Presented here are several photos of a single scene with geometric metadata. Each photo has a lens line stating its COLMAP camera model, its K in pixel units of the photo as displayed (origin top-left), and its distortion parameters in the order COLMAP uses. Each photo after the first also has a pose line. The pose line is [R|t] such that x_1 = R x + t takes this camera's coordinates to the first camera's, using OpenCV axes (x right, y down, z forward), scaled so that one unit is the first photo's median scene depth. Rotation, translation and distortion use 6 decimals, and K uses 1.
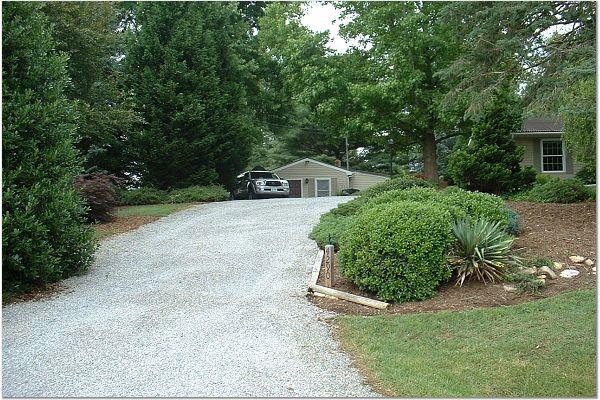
lens RADIAL K [[705.4, 0, 300.0], [0, 705.4, 200.0], [0, 0, 1]] dist [-0.204220, 0.071417]
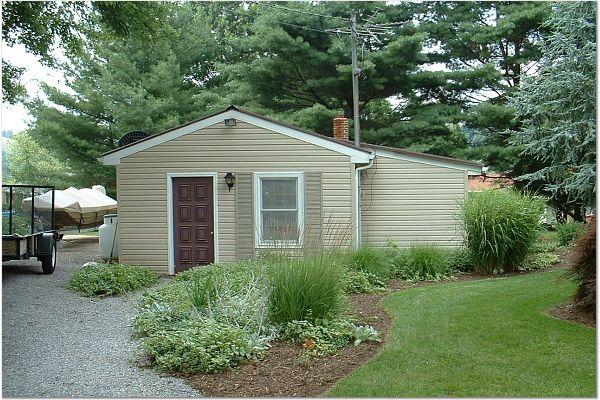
lens RADIAL K [[705.4, 0, 300.0], [0, 705.4, 200.0], [0, 0, 1]] dist [-0.204220, 0.071417]
pose [[0.998865, 0.010930, -0.046366, 0.057338], [-0.008057, 0.998062, 0.061705, -0.038338], [0.046951, -0.061261, 0.997017, 0.673961]]
